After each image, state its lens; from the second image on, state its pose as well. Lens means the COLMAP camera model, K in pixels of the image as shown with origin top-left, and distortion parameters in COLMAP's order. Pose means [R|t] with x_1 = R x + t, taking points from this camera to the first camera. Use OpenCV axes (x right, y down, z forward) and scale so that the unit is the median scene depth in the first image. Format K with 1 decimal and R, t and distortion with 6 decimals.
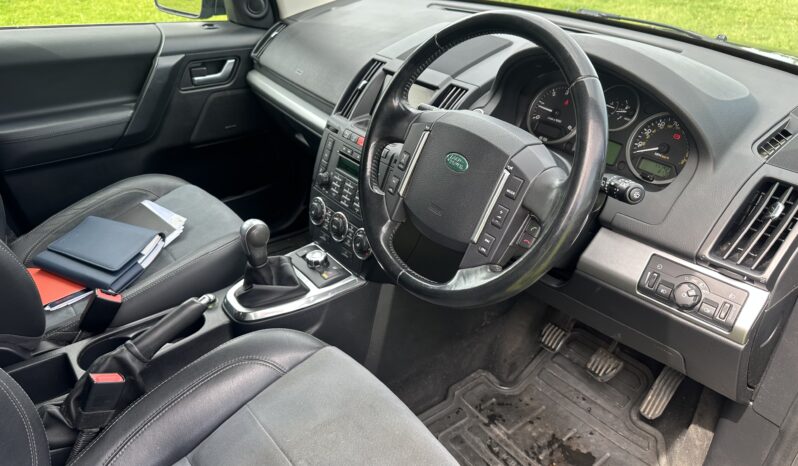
lens RADIAL K [[575.5, 0, 399.0], [0, 575.5, 233.0], [0, 0, 1]] dist [0.086016, -0.136459]
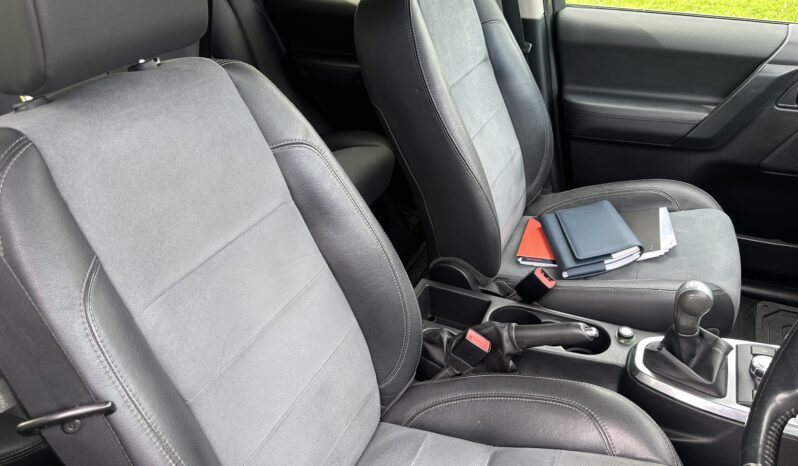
lens RADIAL K [[575.5, 0, 399.0], [0, 575.5, 233.0], [0, 0, 1]] dist [0.086016, -0.136459]
pose [[0.428122, 0.430135, -0.794793, 0.181889], [-0.375264, 0.884674, 0.276639, -0.145192], [0.822125, 0.179822, 0.540162, 0.173482]]
